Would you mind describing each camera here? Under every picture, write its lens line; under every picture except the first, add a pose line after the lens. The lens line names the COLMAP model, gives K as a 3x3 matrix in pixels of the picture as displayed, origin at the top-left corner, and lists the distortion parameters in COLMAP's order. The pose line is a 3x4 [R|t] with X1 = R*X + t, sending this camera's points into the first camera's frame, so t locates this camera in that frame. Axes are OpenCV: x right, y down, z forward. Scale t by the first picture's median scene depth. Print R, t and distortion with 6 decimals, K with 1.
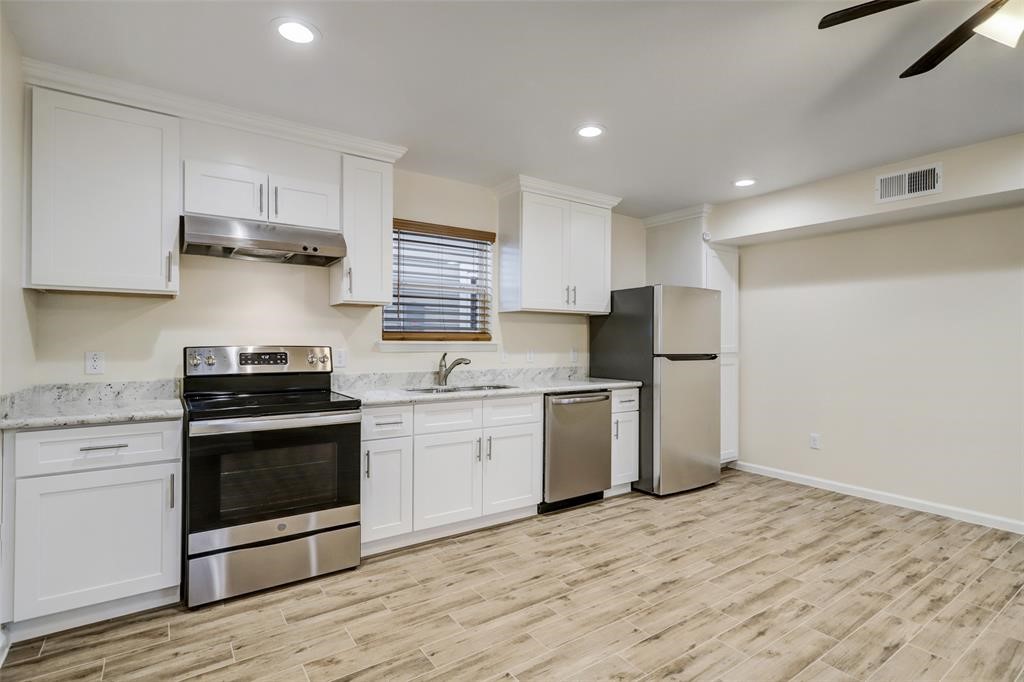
lens RADIAL K [[506.7, 0, 511.8], [0, 506.7, 339.9], [0, 0, 1]] dist [-0.002325, 0.001431]
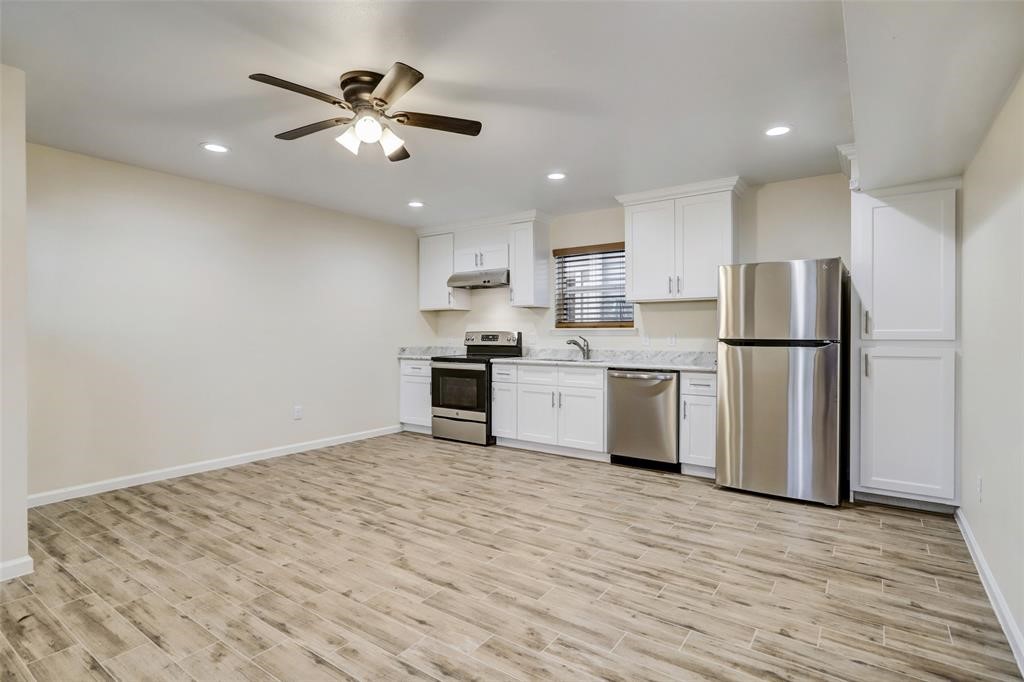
lens RADIAL K [[506.7, 0, 509.1], [0, 506.7, 338.5], [0, 0, 1]] dist [-0.002325, 0.001431]
pose [[0.336521, 0.006288, -0.941655, 1.291051], [0.006422, 0.999939, 0.008972, 0.019963], [0.941654, -0.009067, 0.336461, 0.367529]]
